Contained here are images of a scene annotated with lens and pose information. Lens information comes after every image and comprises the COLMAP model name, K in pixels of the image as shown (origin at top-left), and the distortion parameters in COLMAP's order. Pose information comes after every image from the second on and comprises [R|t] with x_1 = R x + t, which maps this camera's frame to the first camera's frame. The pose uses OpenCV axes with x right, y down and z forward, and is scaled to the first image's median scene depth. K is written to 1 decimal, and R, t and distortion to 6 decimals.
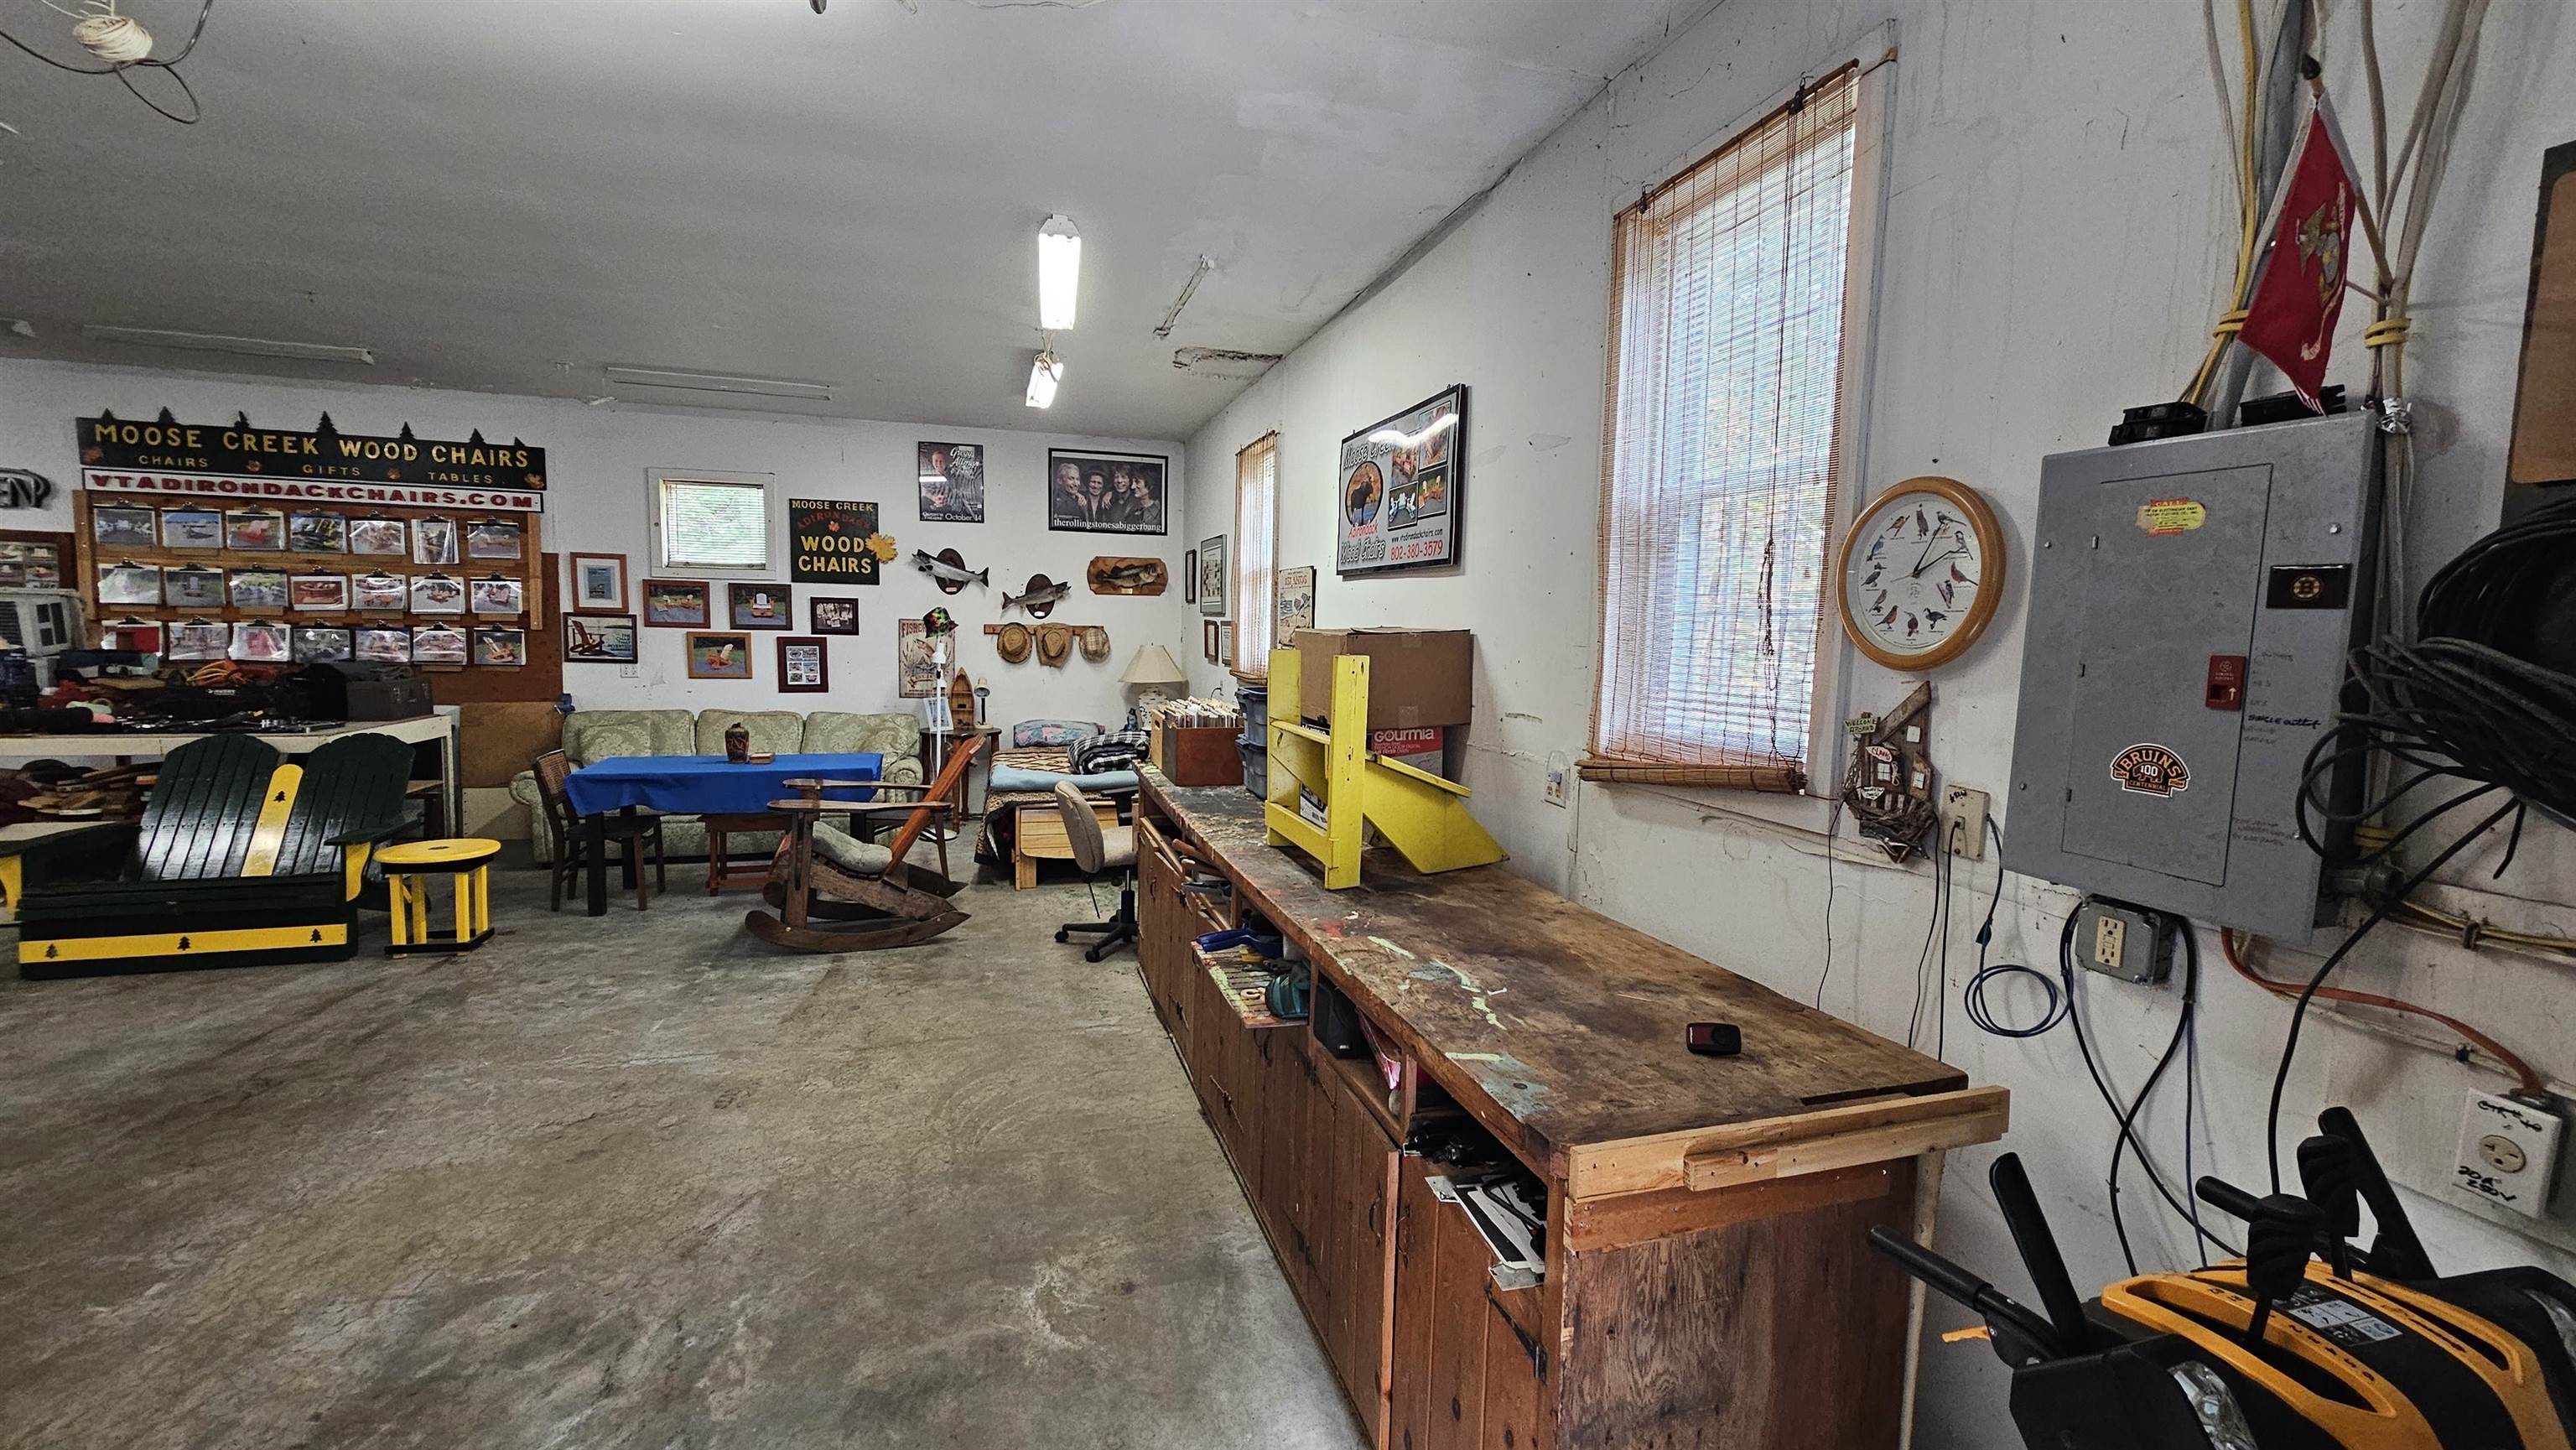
lens RADIAL K [[1050.2, 0, 1312.6], [0, 1050.2, 715.9], [0, 0, 1]] dist [0.001592, -0.000445]
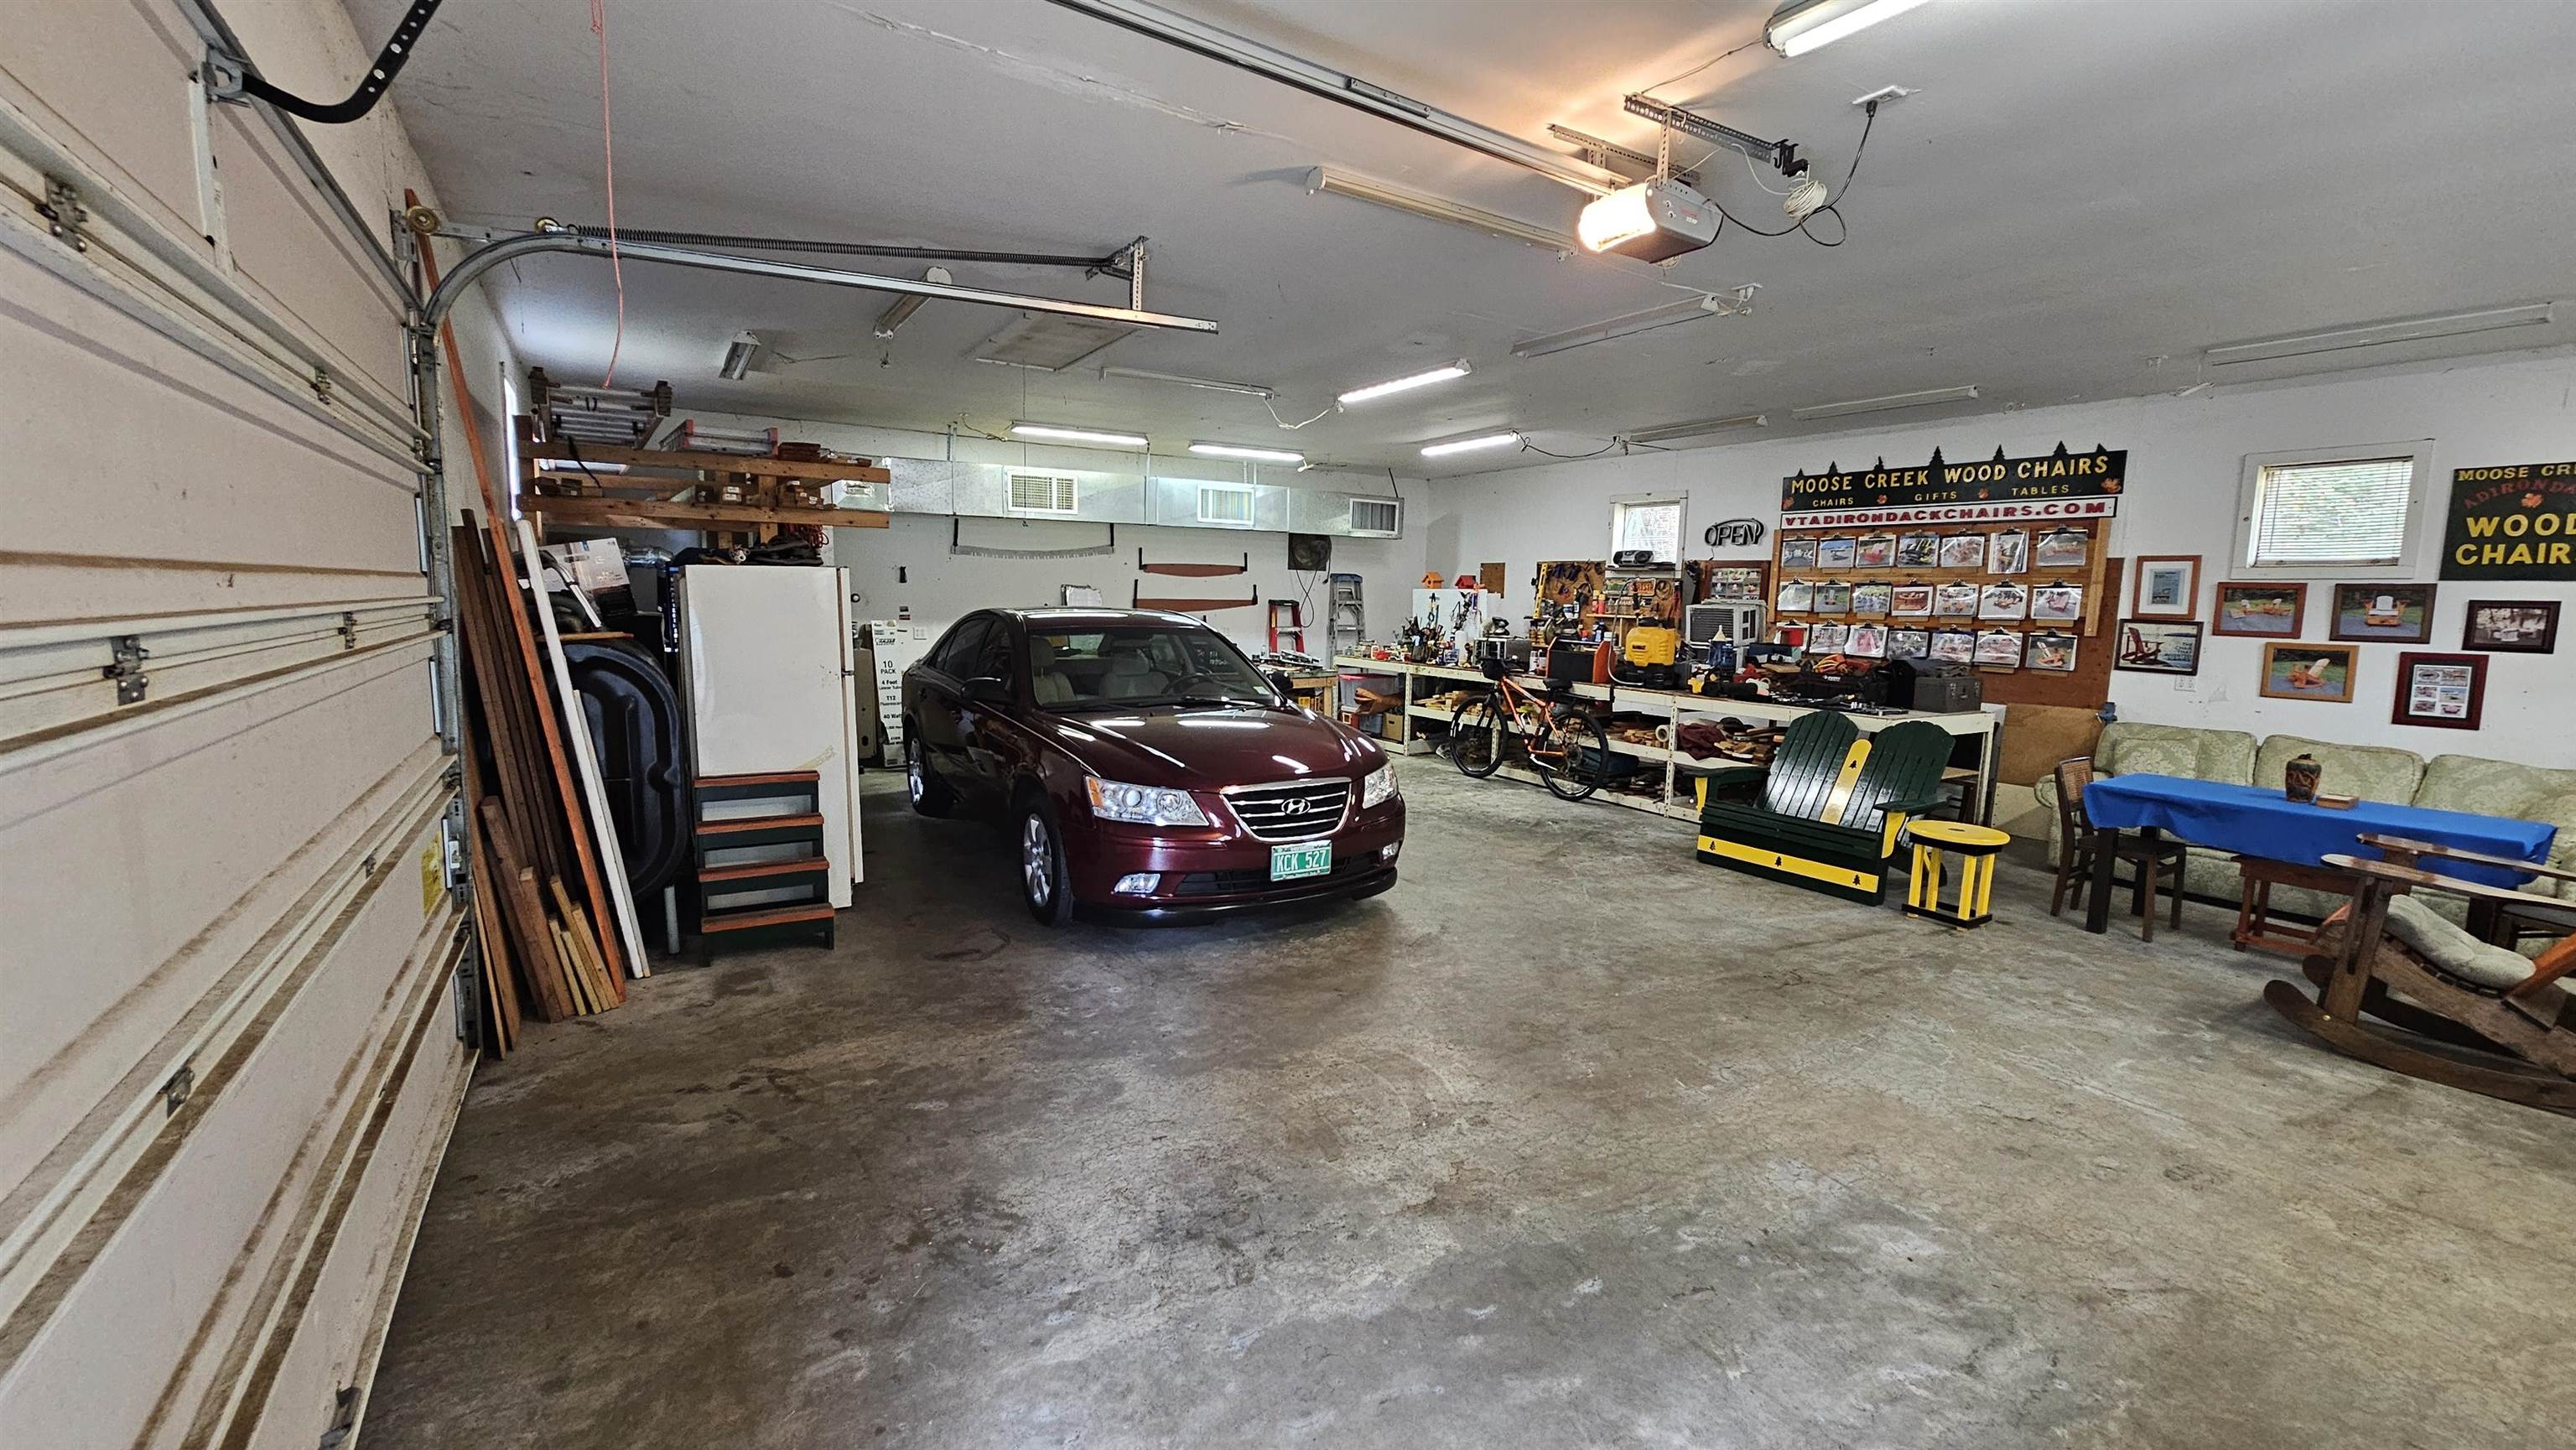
lens RADIAL K [[1050.2, 0, 1284.5], [0, 1050.2, 721.2], [0, 0, 1]] dist [0.001592, -0.000445]
pose [[0.262025, 0.099678, -0.959900, 0.032117], [-0.101120, 0.992012, 0.075410, -0.000030], [0.959749, 0.077305, 0.270011, 0.009753]]
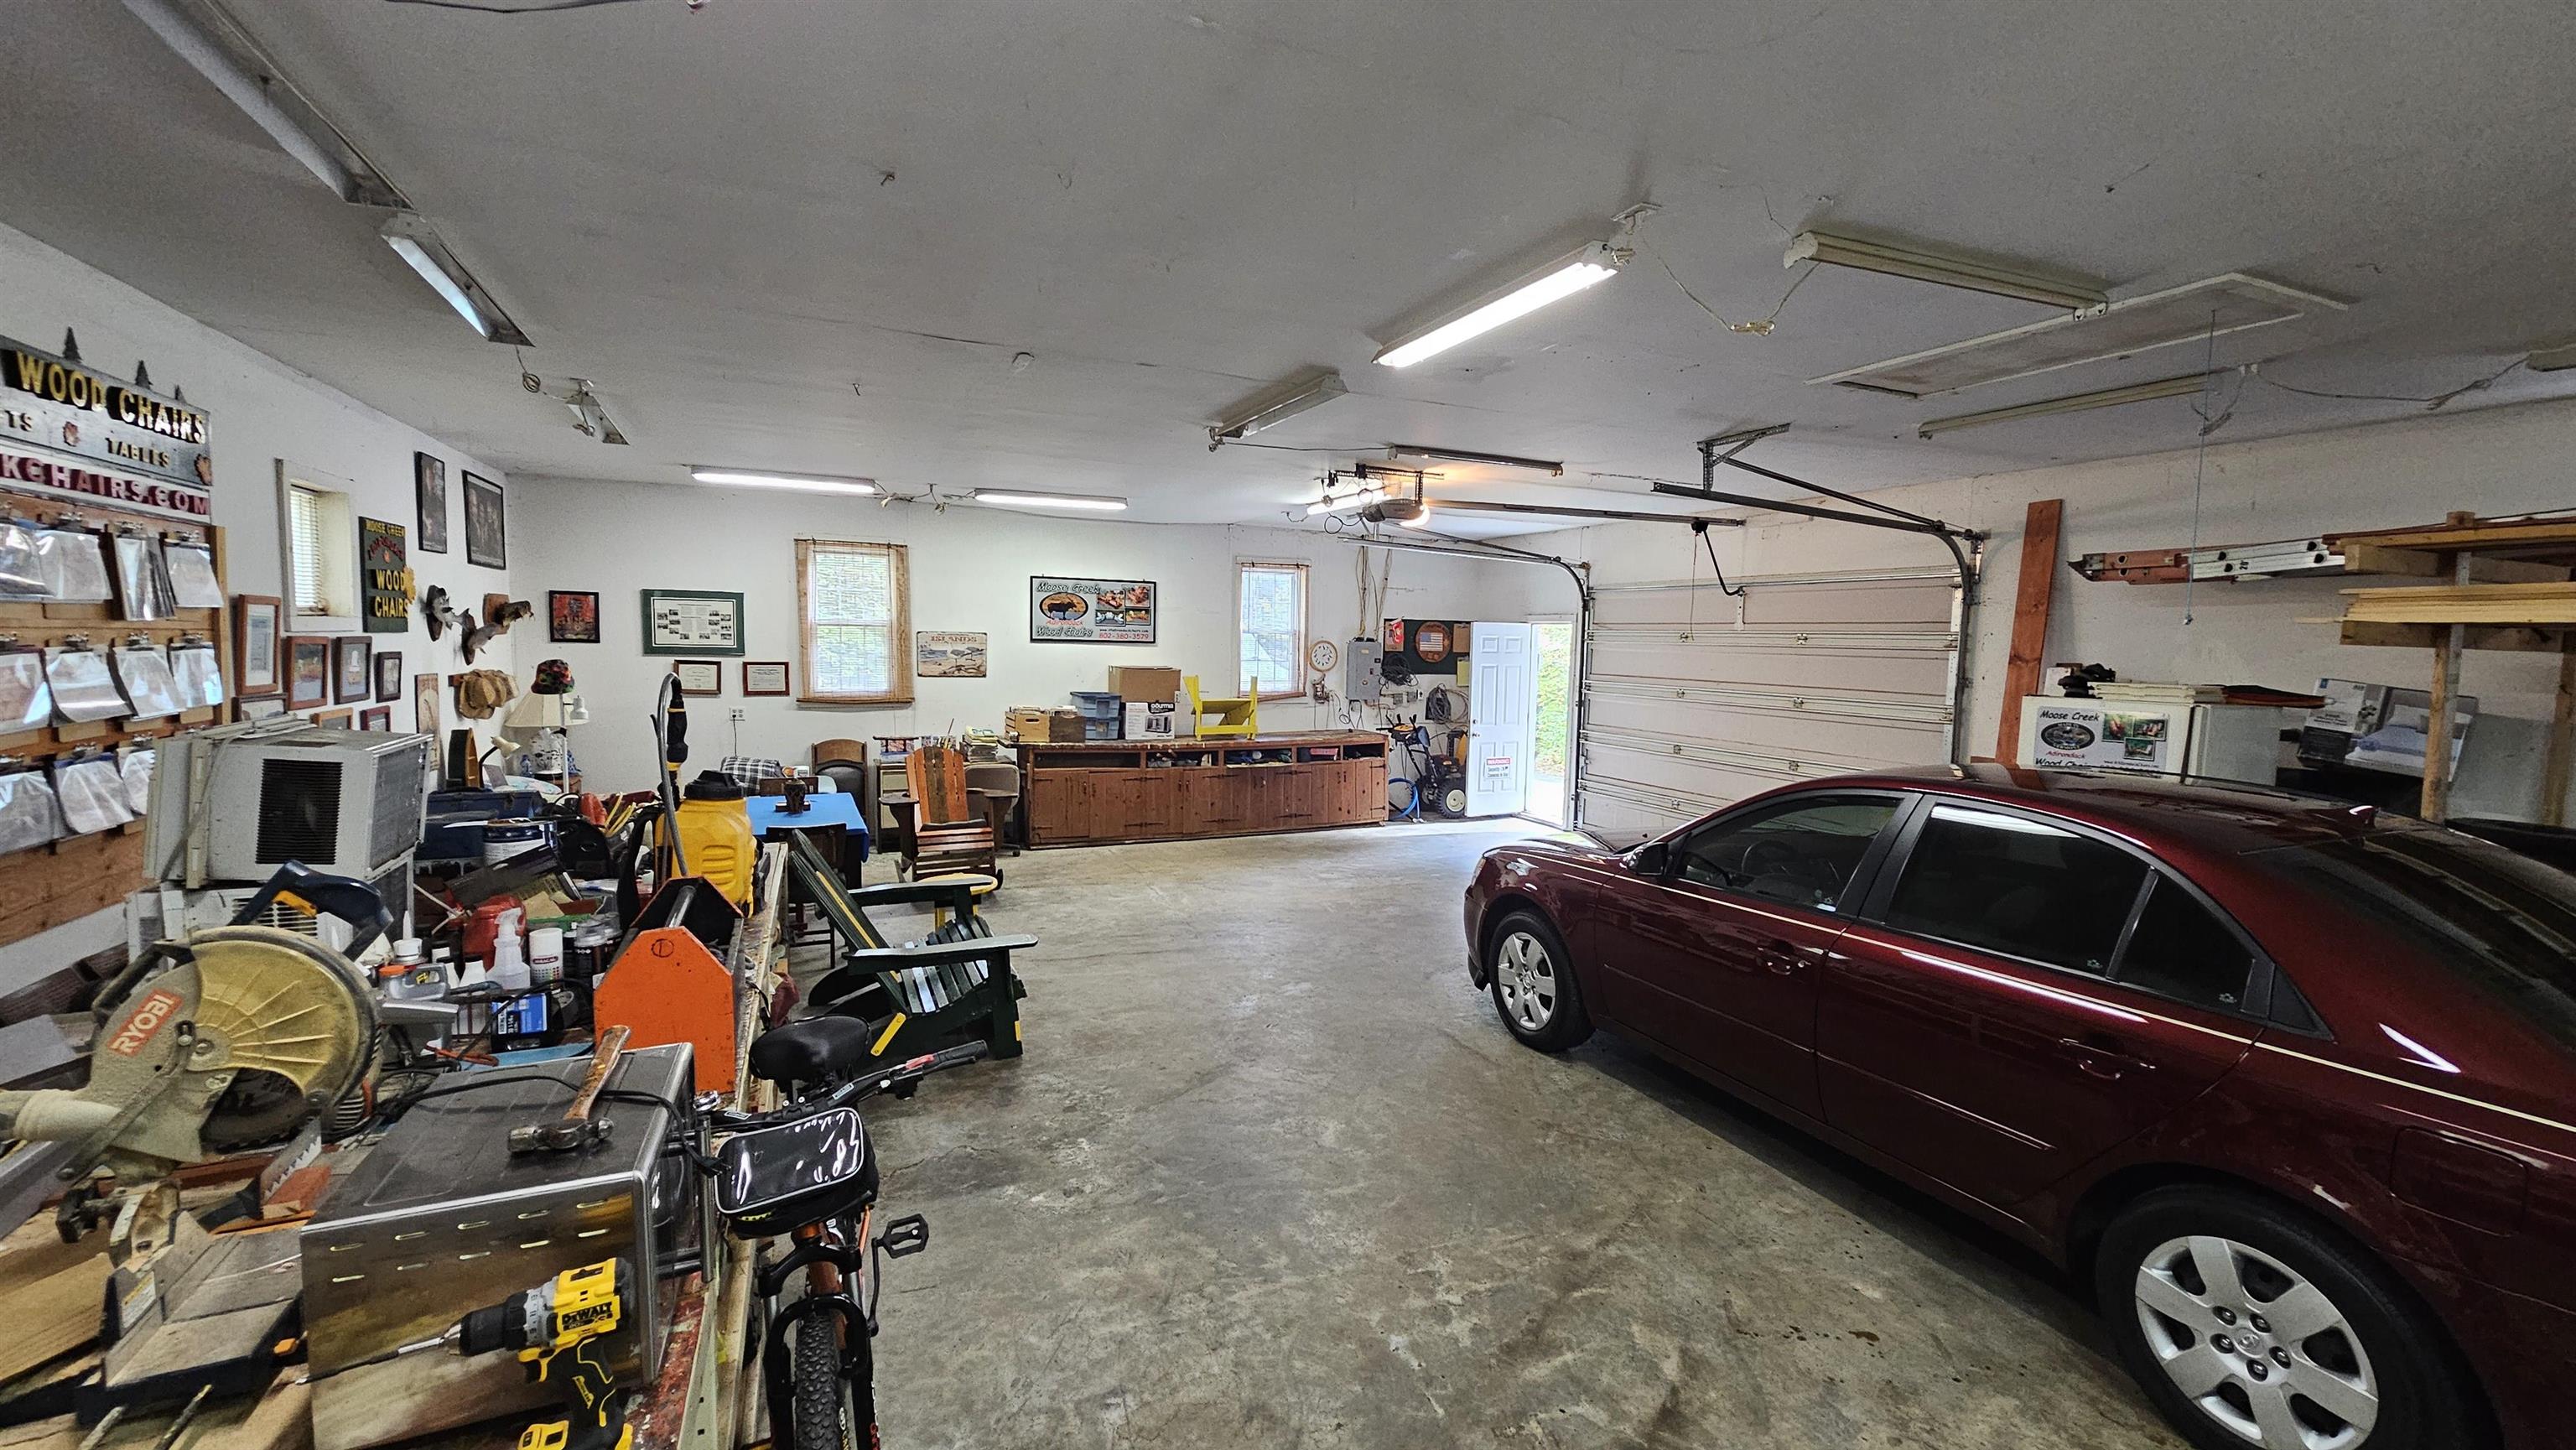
lens RADIAL K [[1050.2, 0, 1271.3], [0, 1050.2, 719.2], [0, 0, 1]] dist [0.001592, -0.000445]
pose [[-0.101905, -0.110998, 0.988582, -1.833071], [0.059341, 0.991308, 0.117421, -0.169888], [-0.993023, 0.070629, -0.094432, 0.648142]]
